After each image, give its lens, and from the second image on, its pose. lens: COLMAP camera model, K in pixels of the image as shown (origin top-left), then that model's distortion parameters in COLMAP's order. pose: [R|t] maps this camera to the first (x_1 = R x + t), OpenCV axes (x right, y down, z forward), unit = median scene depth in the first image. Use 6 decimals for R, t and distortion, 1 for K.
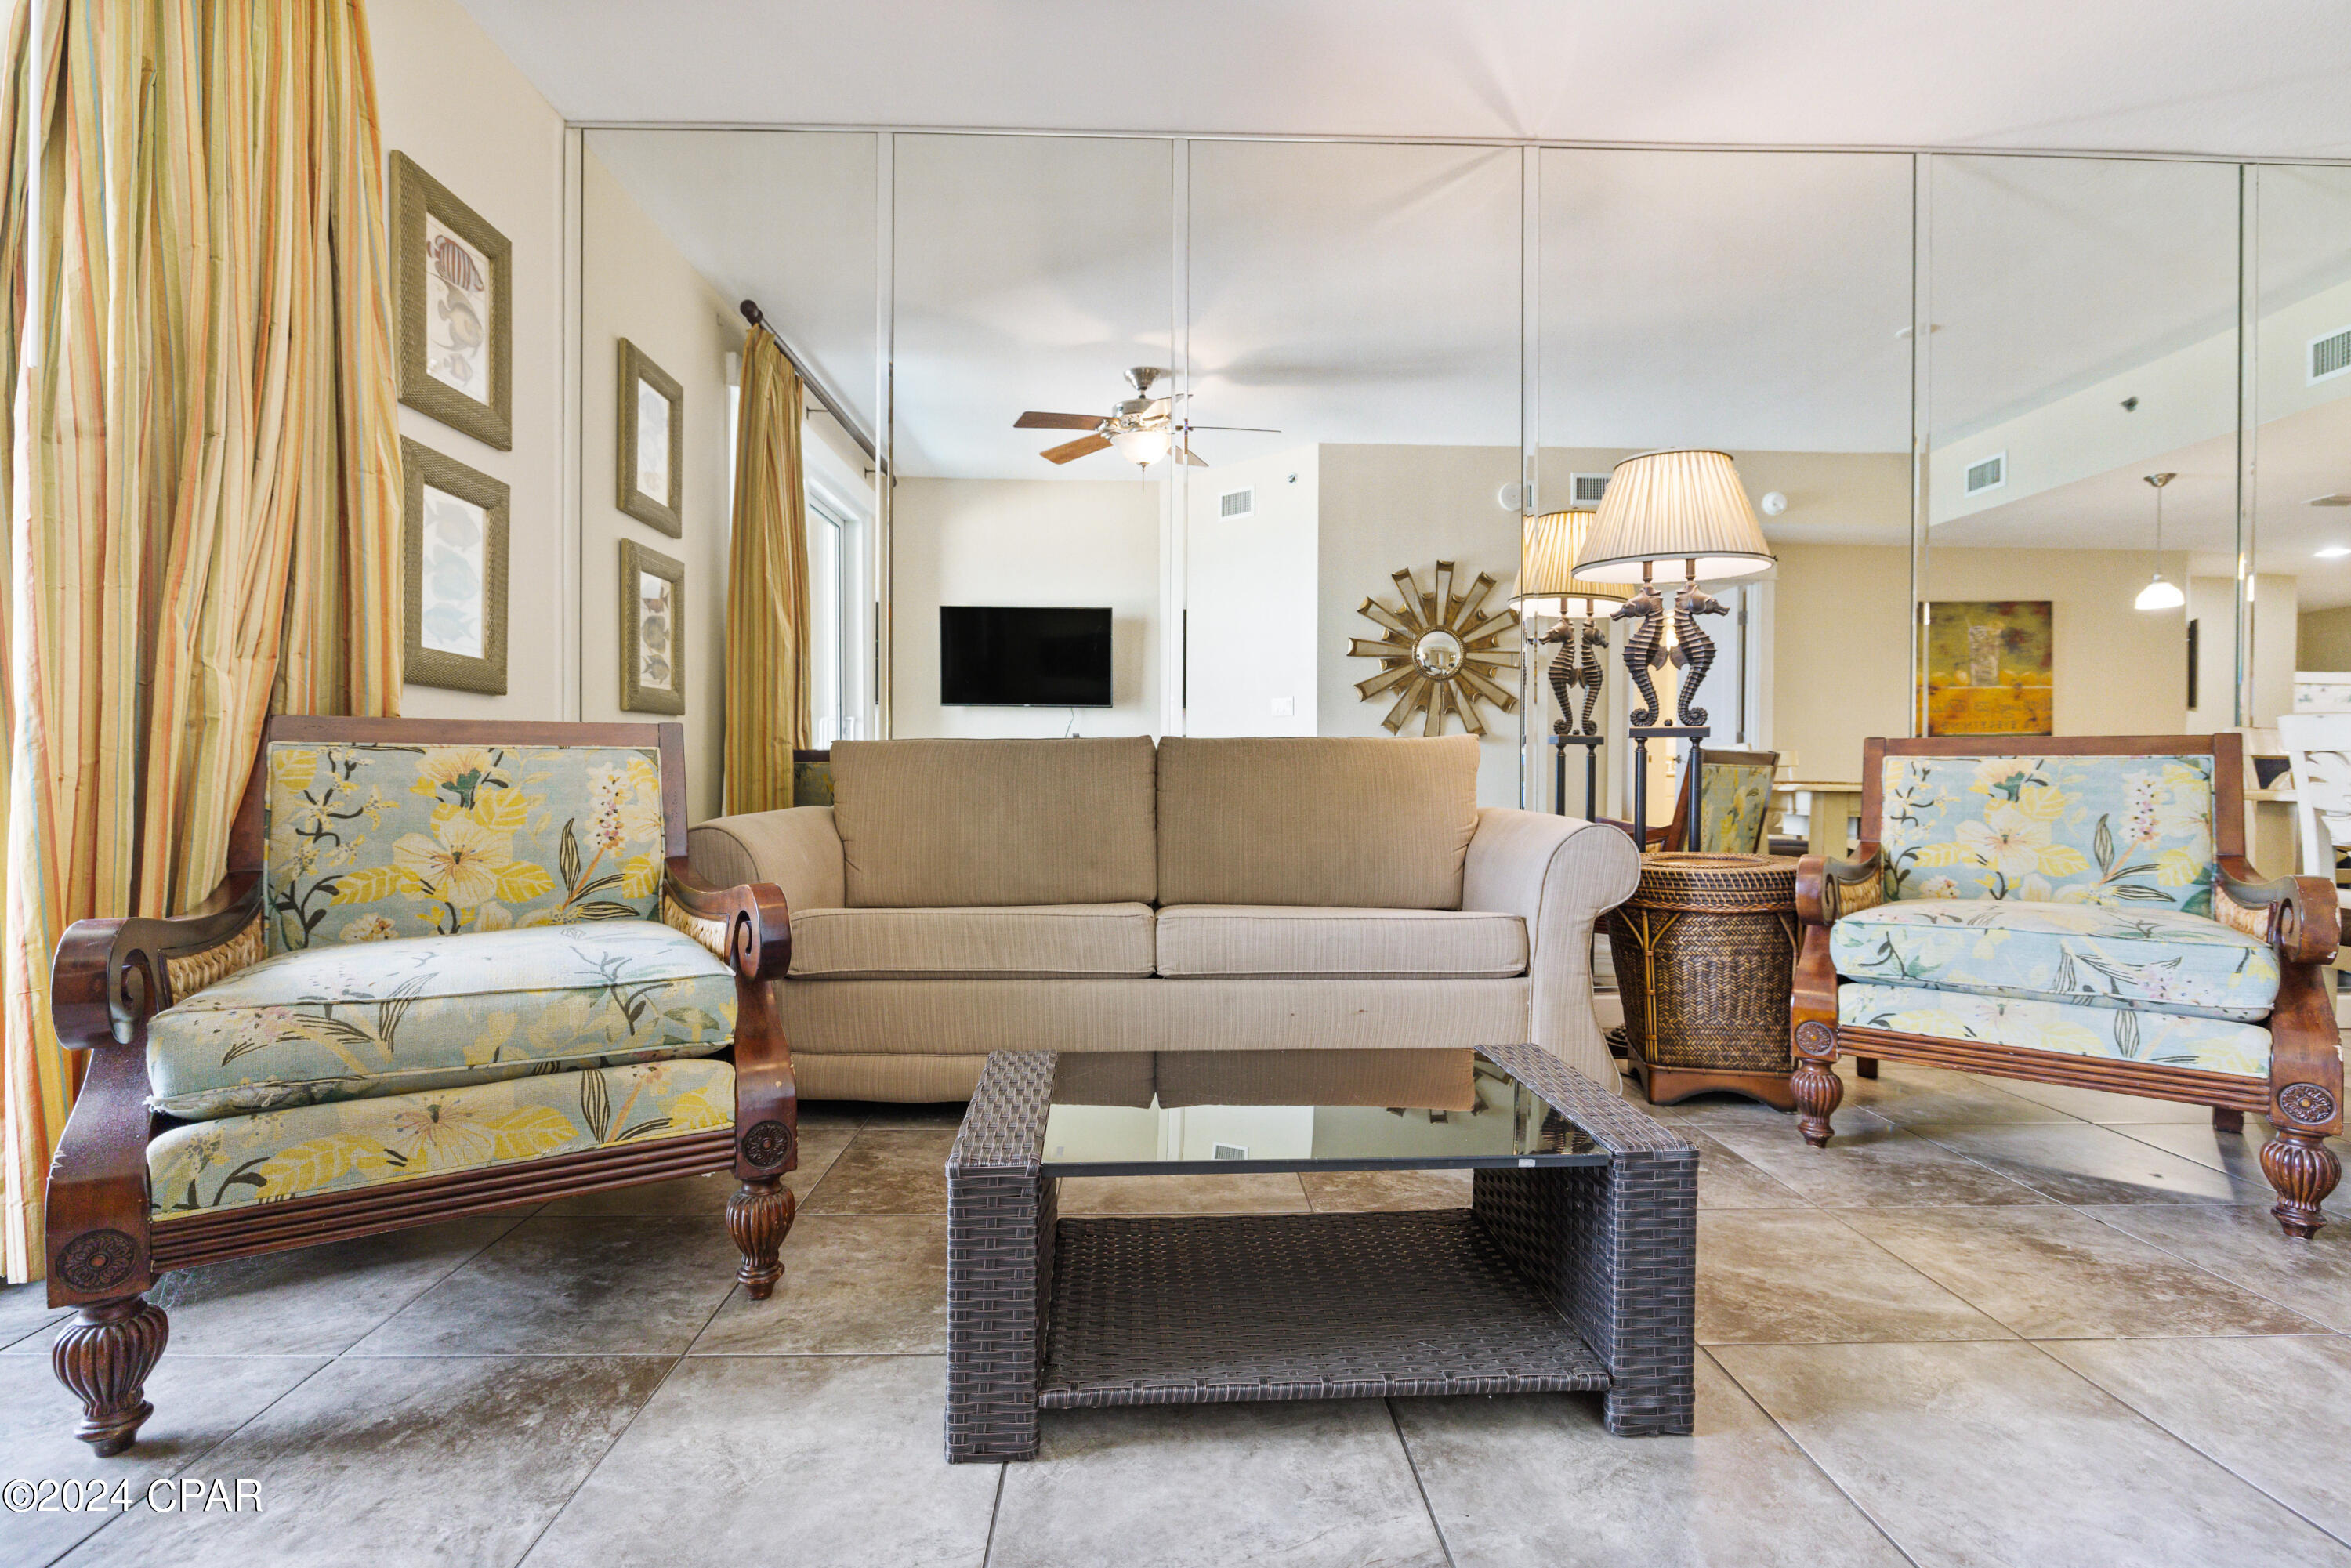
lens RADIAL K [[1094.1, 0, 1158.4], [0, 1094.1, 787.1], [0, 0, 1]] dist [-0.012701, 0.001590]
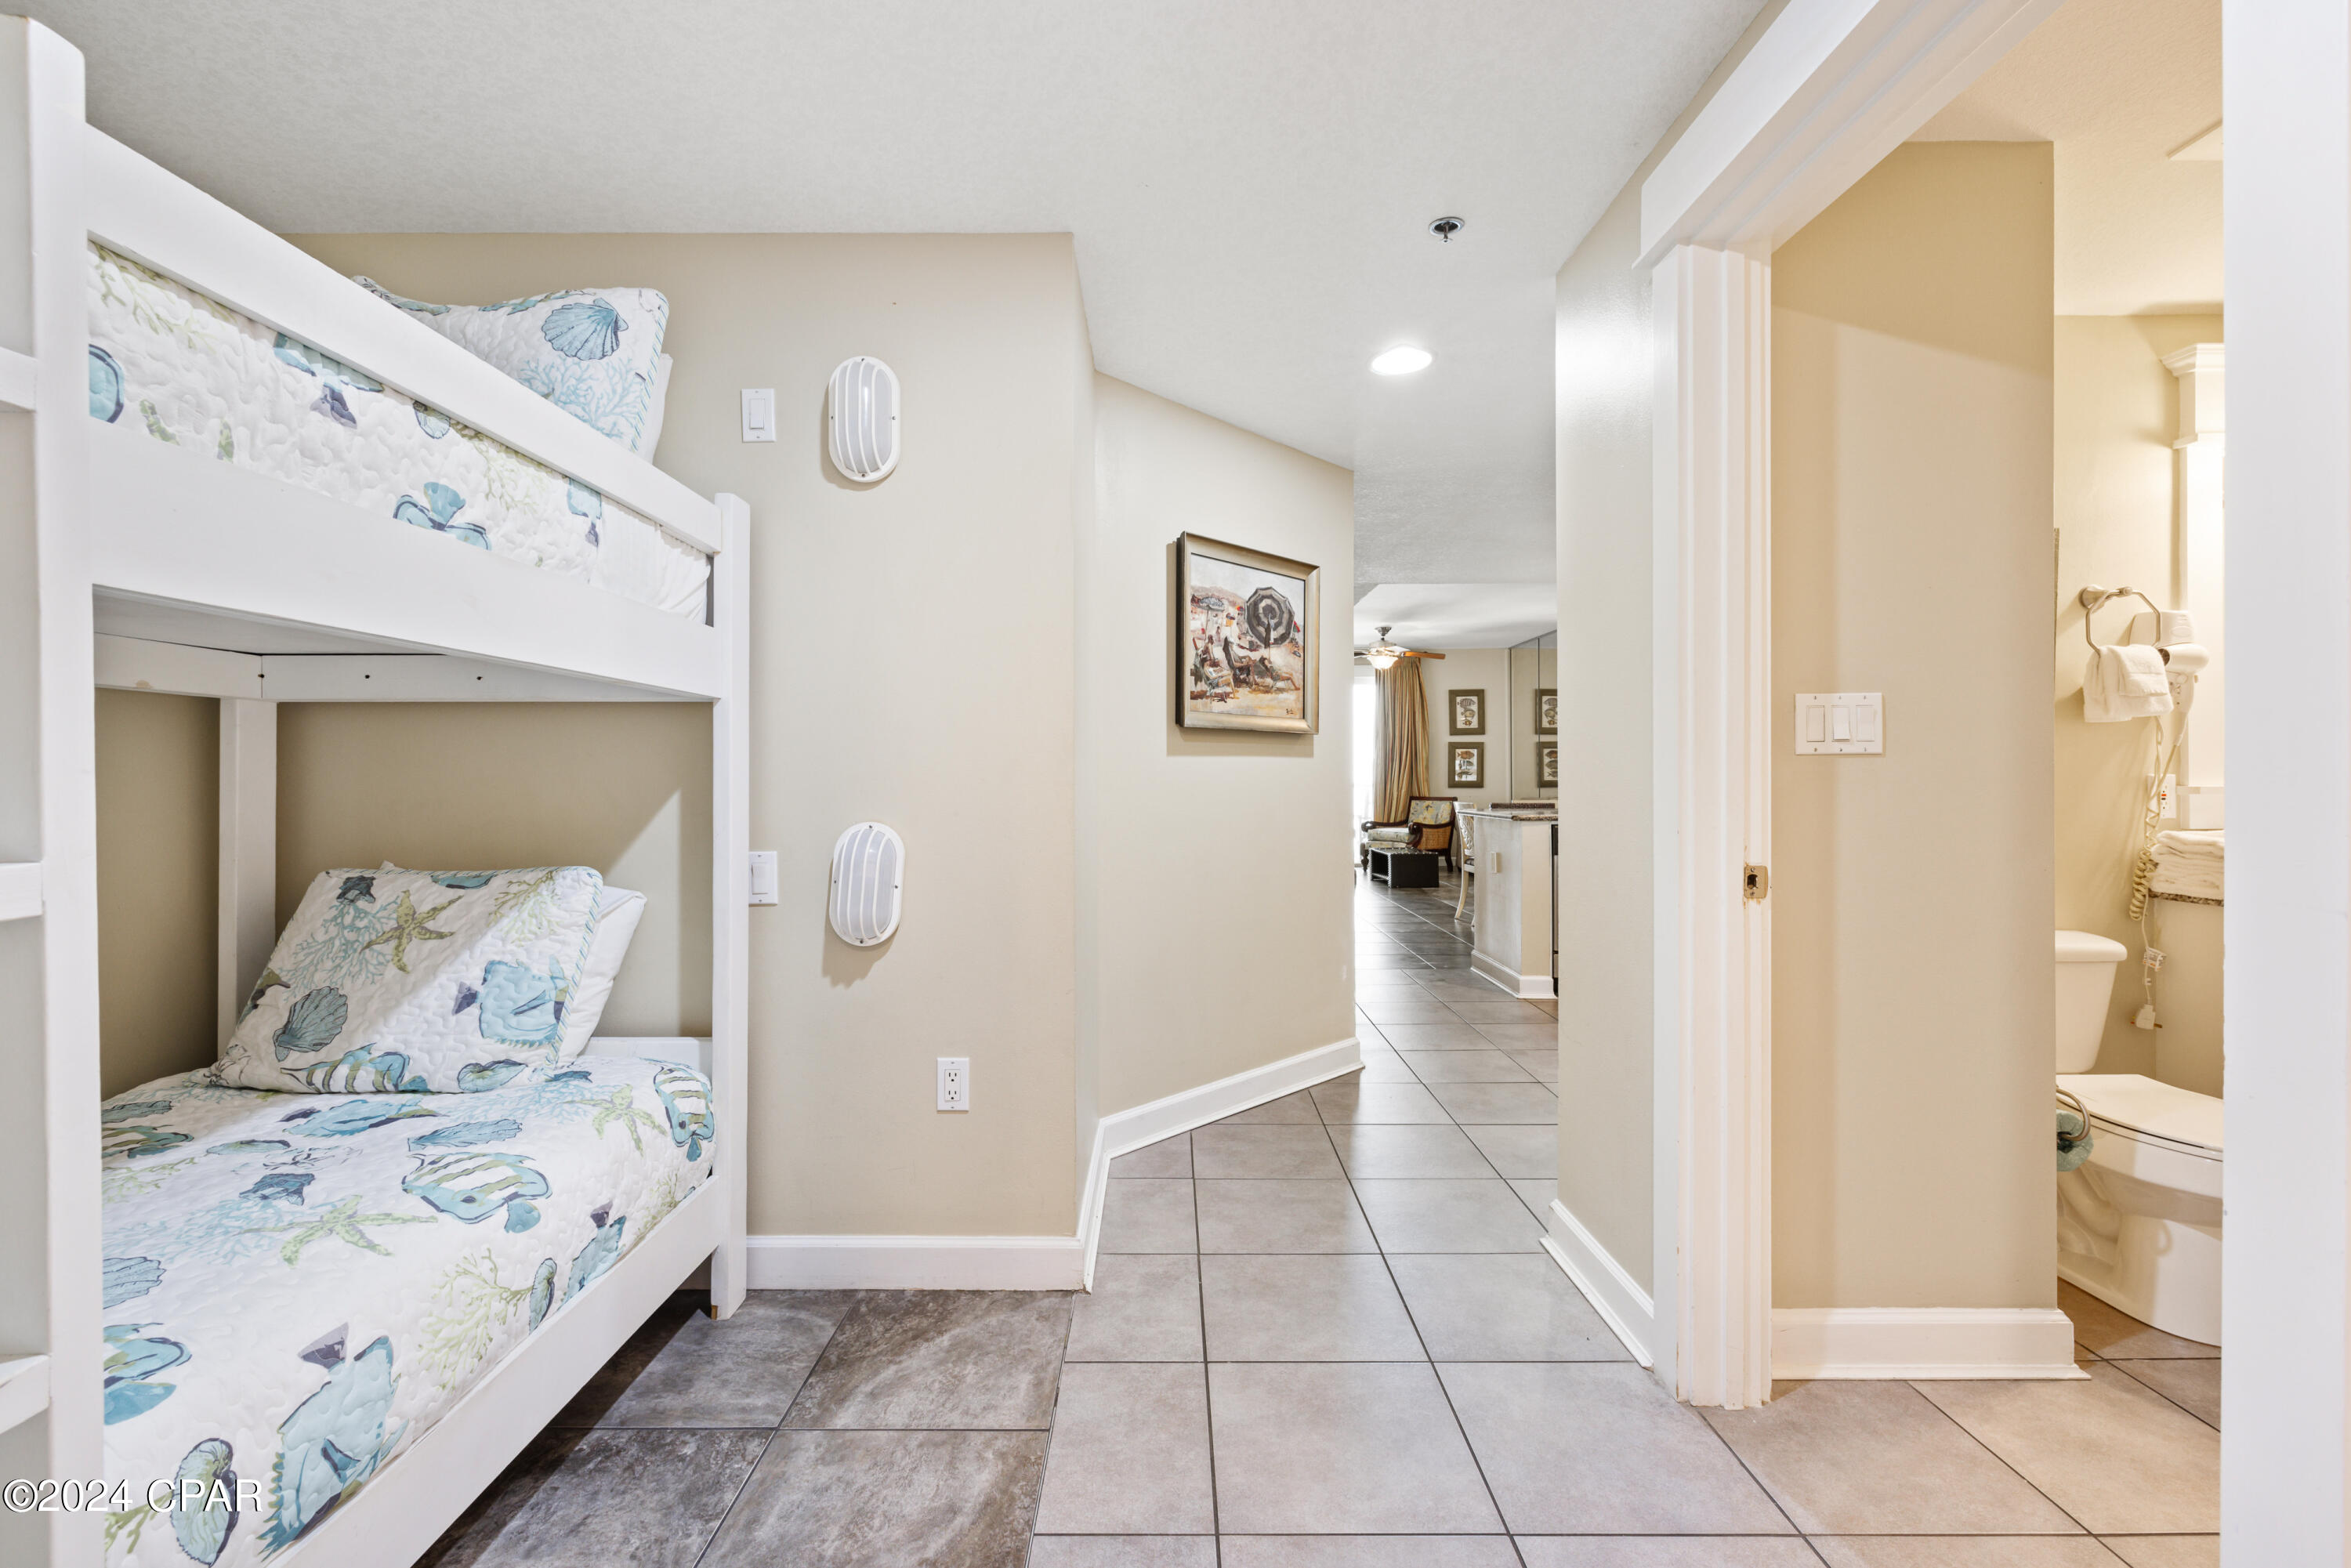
lens RADIAL K [[980.2, 0, 1166.8], [0, 980.2, 783.4], [0, 0, 1]] dist [0.000528, -0.001737]
pose [[-0.017120, -0.002102, -0.999851, 1.999846], [-0.004553, 0.999988, -0.002024, -0.048468], [0.999843, 0.004518, -0.017129, -0.154069]]
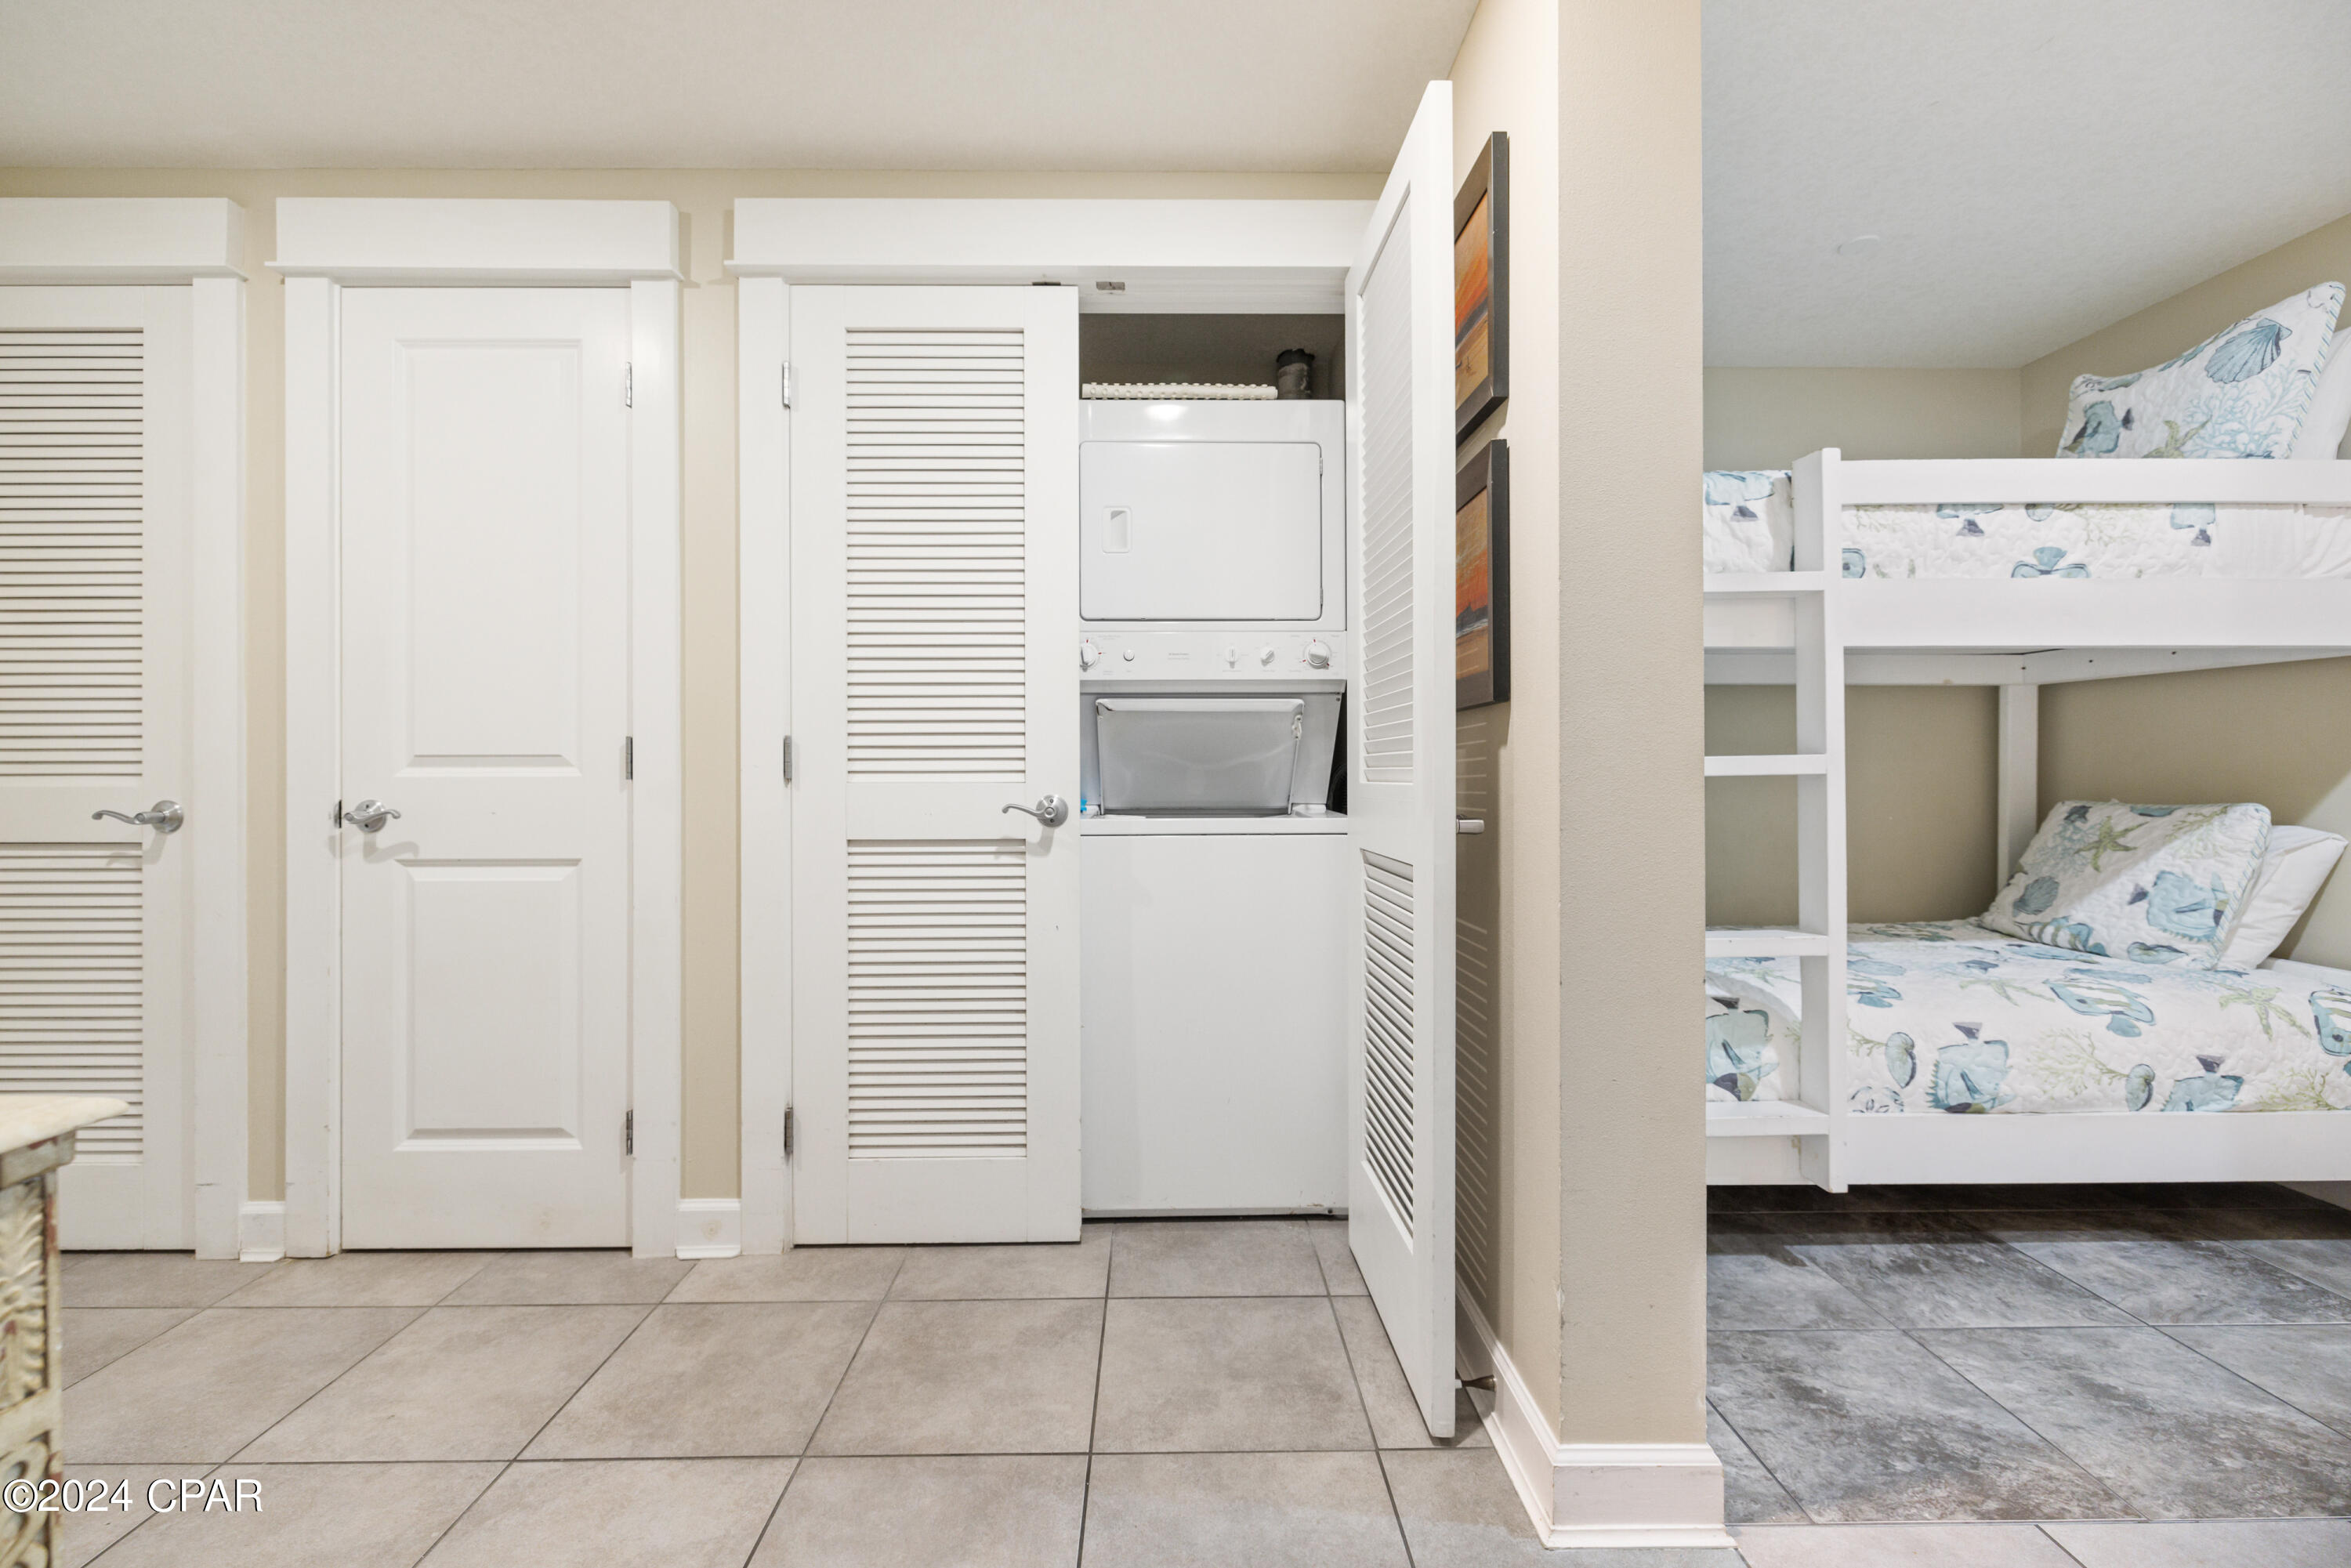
lens RADIAL K [[980.2, 0, 1181.3], [0, 980.2, 768.7], [0, 0, 1]] dist [0.000528, -0.001737]
pose [[-0.999953, -0.003454, 0.009101, 2.104839], [-0.003400, 0.999977, 0.005936, -0.033558], [-0.009121, 0.005905, -0.999941, 0.055261]]
